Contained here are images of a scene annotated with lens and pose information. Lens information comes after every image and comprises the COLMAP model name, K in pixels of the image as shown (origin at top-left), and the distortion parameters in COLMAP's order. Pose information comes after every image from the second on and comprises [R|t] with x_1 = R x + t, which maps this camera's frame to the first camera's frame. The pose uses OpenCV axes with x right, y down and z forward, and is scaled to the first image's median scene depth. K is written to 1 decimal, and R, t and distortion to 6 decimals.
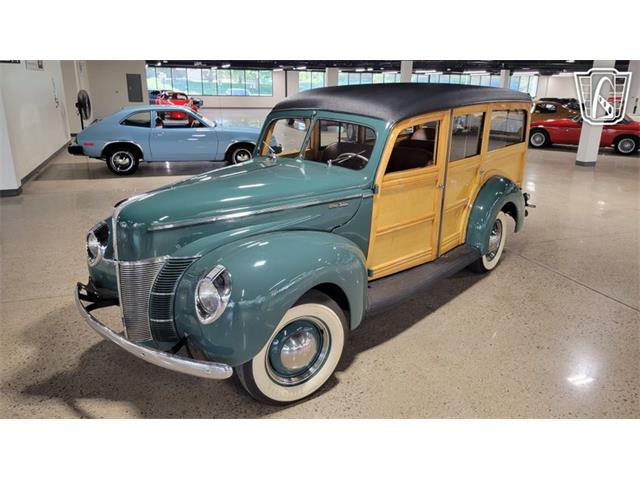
lens RADIAL K [[493.5, 0, 320.7], [0, 493.5, 233.6], [0, 0, 1]] dist [0.043132, -0.012371]
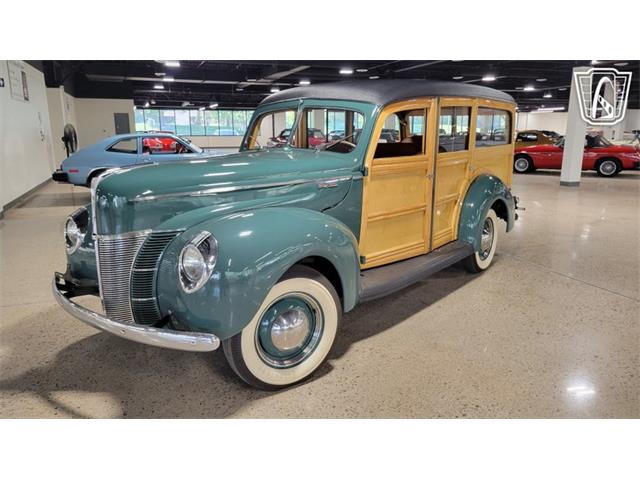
lens RADIAL K [[492.8, 0, 322.9], [0, 492.8, 239.2], [0, 0, 1]] dist [0.040536, -0.005866]
pose [[0.999357, -0.024958, 0.025749, -0.001147], [0.026796, 0.996919, -0.073719, 0.095465], [-0.023830, 0.074362, 0.996947, 0.030555]]
